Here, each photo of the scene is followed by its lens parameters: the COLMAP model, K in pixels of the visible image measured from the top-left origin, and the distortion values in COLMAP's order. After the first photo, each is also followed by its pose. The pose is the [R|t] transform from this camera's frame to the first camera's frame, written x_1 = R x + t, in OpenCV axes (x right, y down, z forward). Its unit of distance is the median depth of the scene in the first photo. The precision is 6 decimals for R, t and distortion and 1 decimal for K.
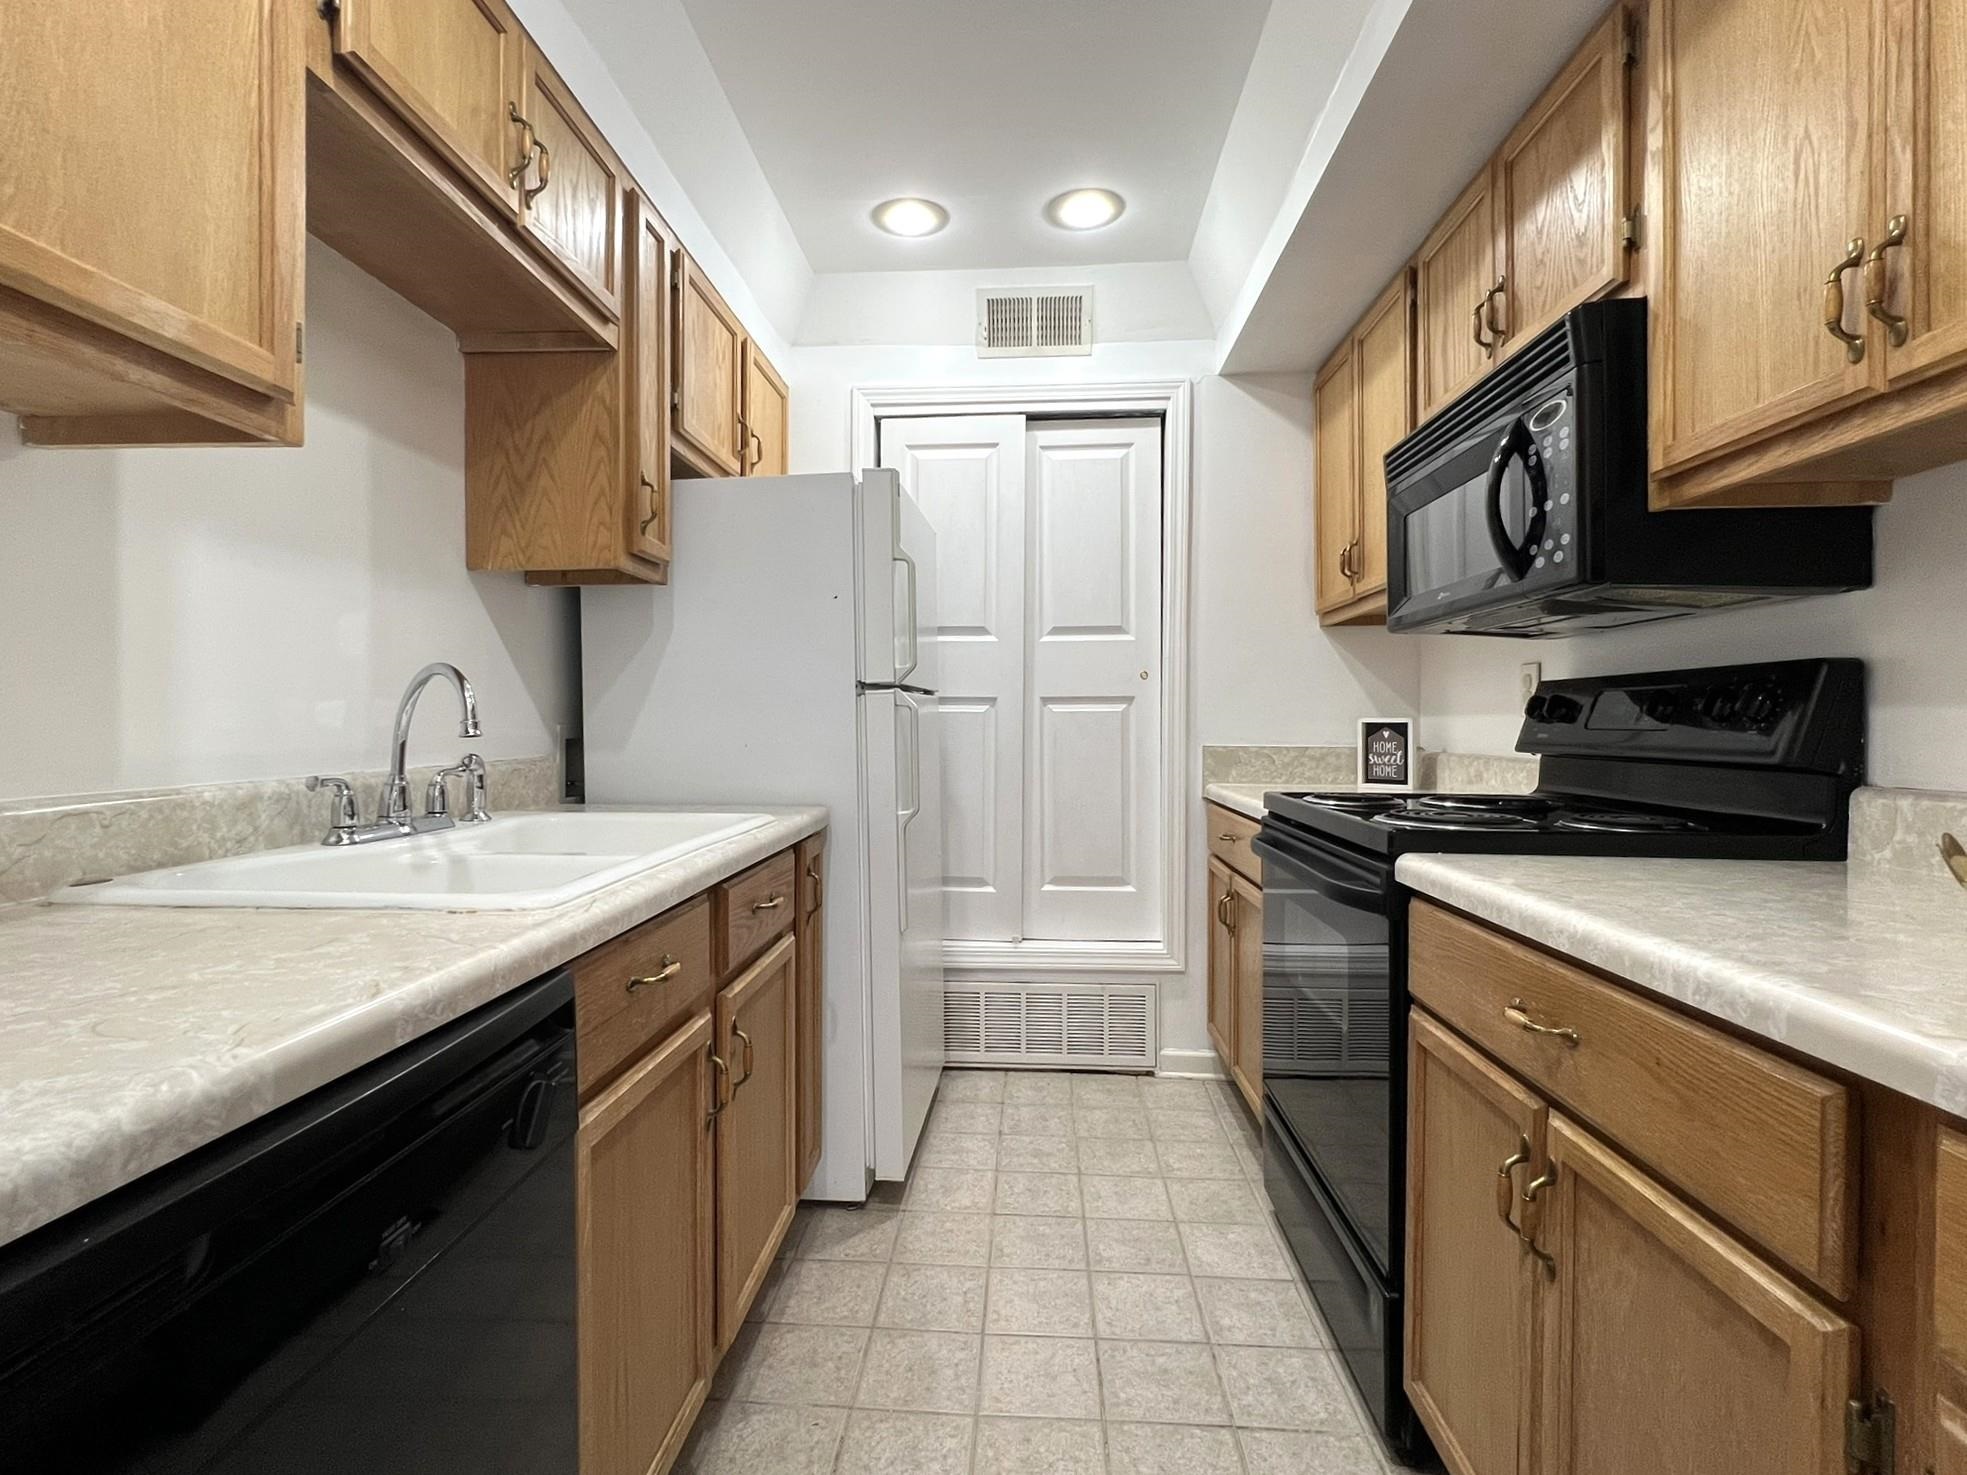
lens RADIAL K [[939.8, 0, 966.3], [0, 939.8, 739.4], [0, 0, 1]] dist [-0.002596, 0.000433]
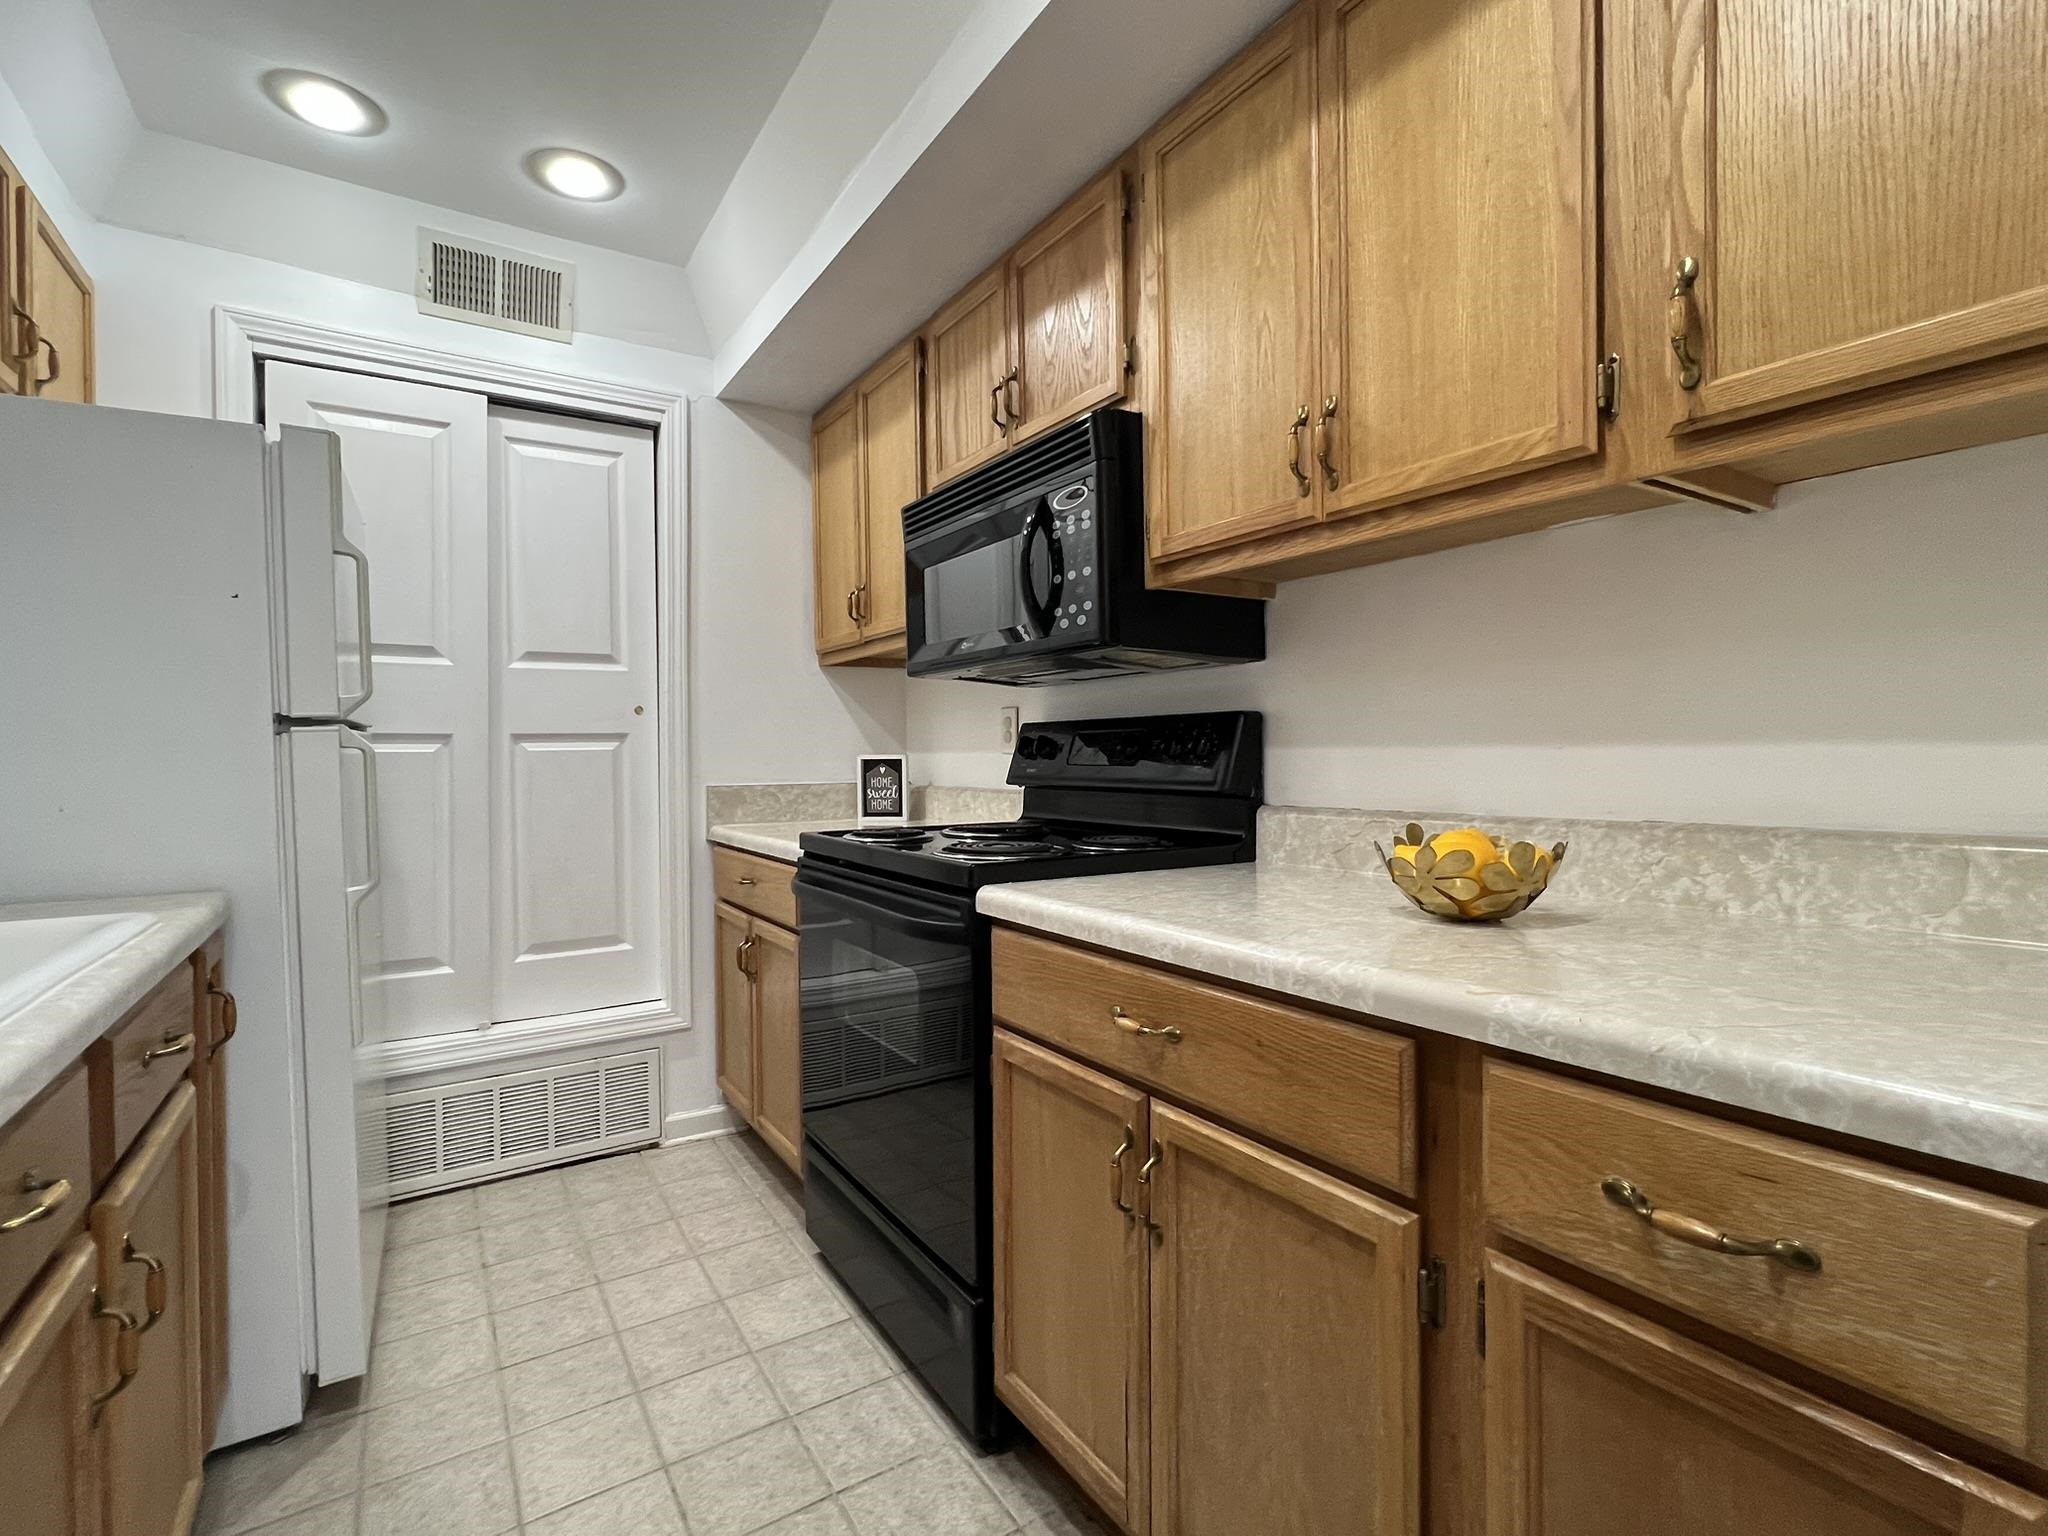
lens RADIAL K [[942.2, 0, 1008.0], [0, 942.2, 767.5], [0, 0, 1]] dist [-0.002486, 0.000513]
pose [[0.801352, -0.018929, 0.597893, -0.125665], [0.021363, 0.999767, 0.003020, -0.013834], [-0.597811, 0.010353, 0.801570, 0.099030]]
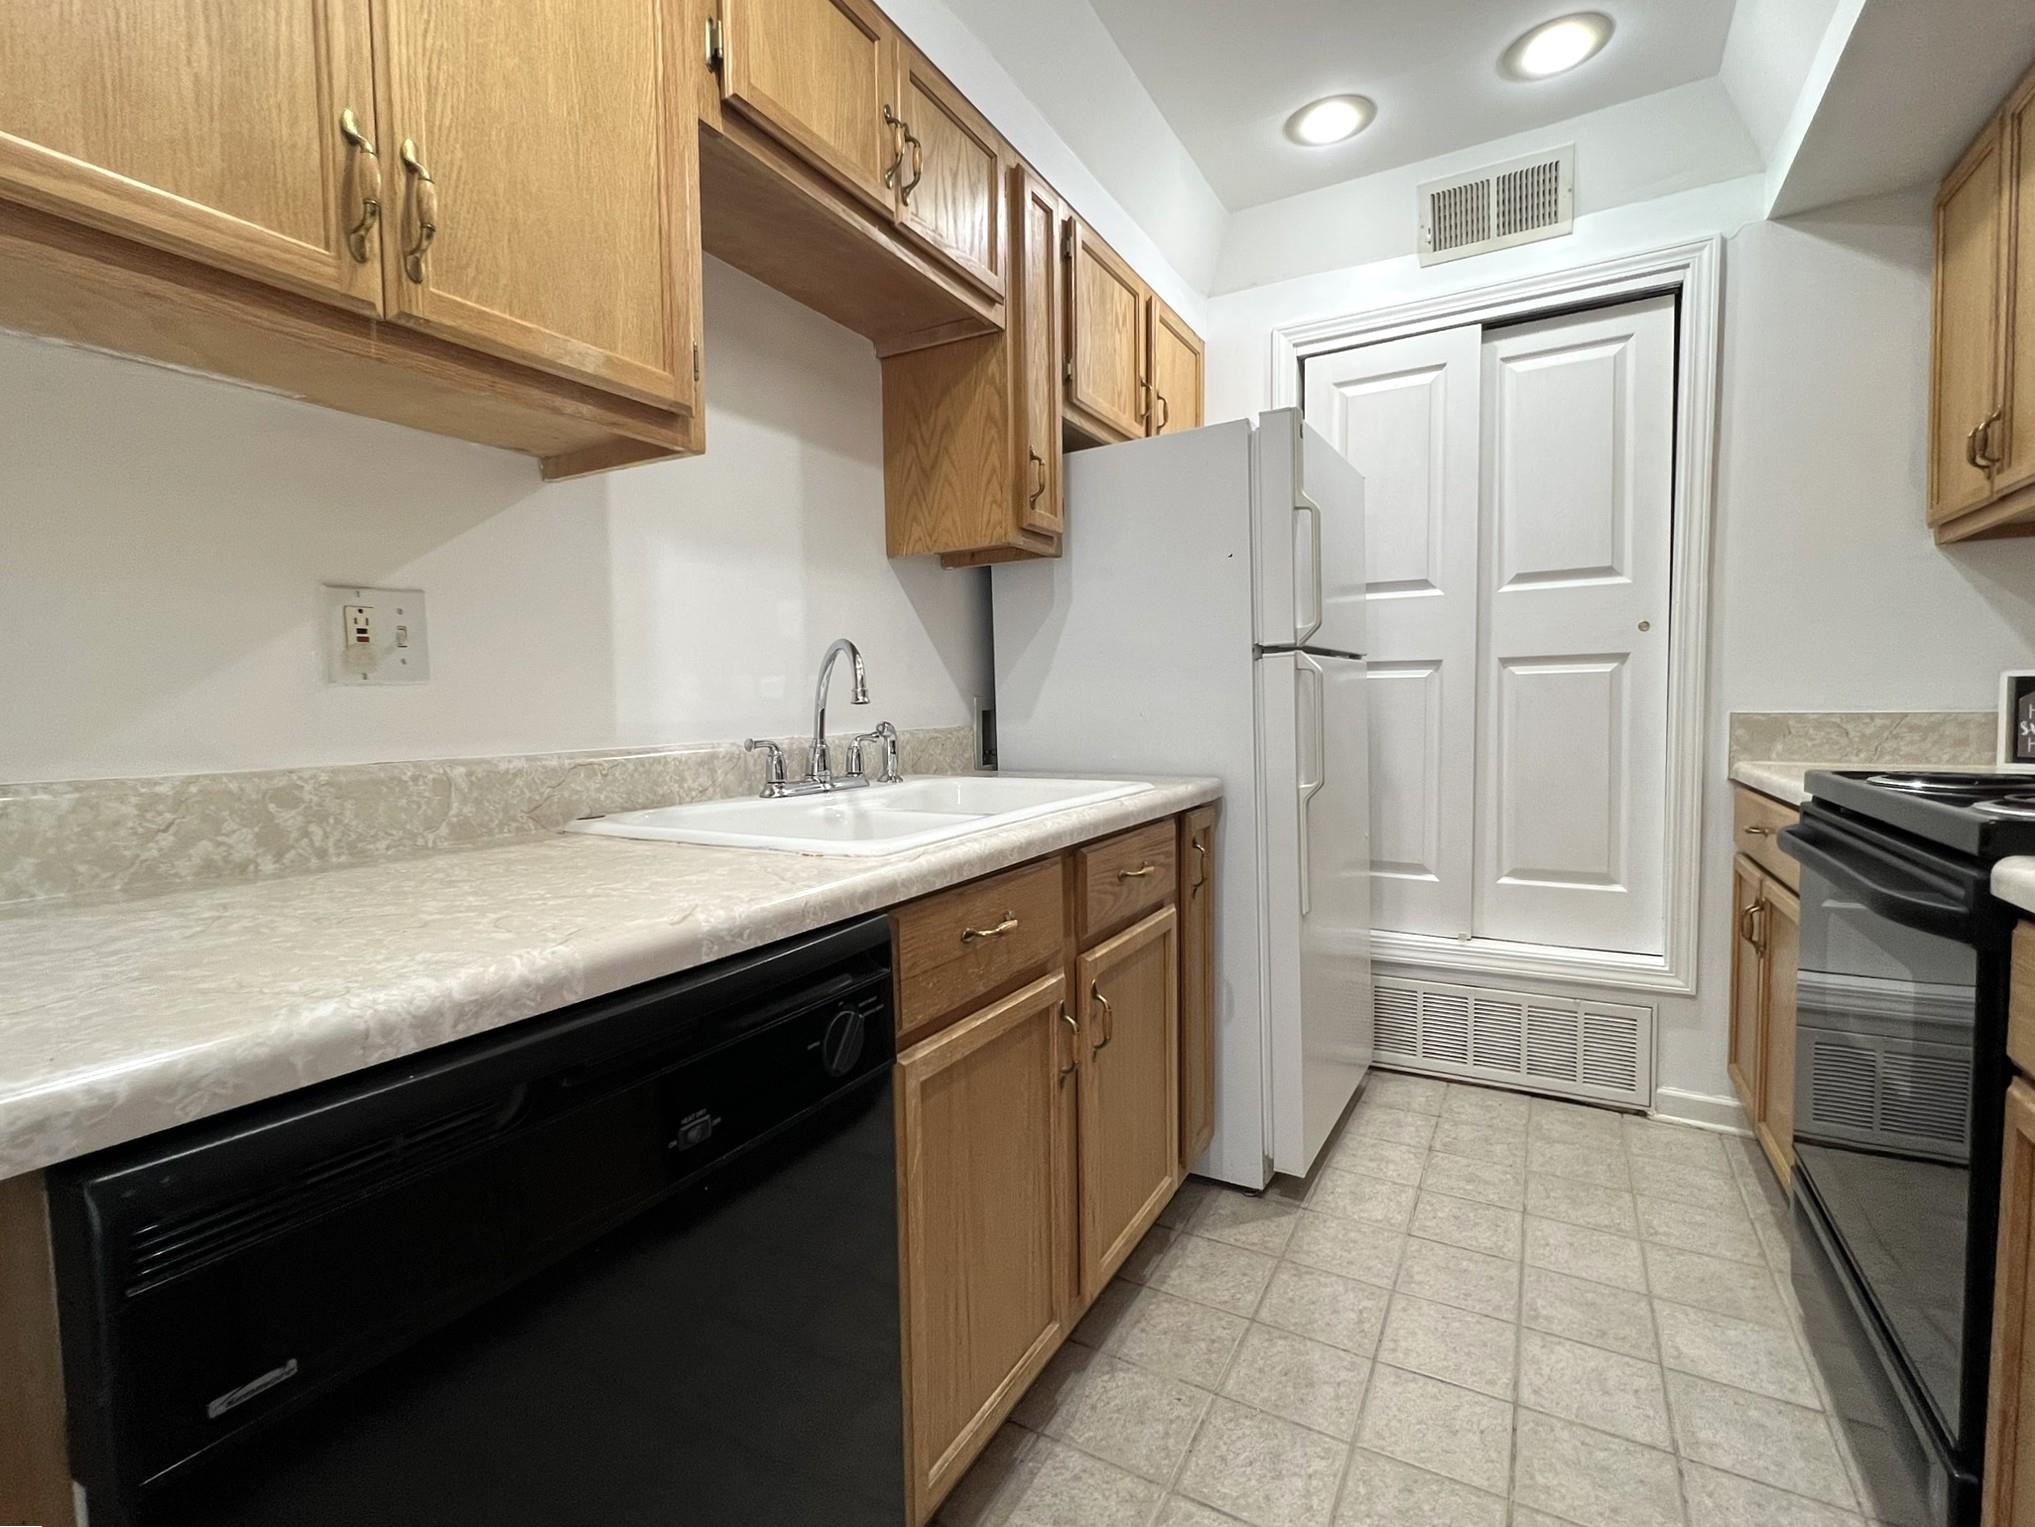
lens RADIAL K [[936.2, 0, 1001.6], [0, 936.2, 763.0], [0, 0, 1]] dist [-0.002486, 0.000513]
pose [[0.897225, 0.012991, -0.441382, 0.090764], [0.007972, 0.998928, 0.045608, 0.014775], [0.441501, -0.044439, 0.896160, 0.062162]]
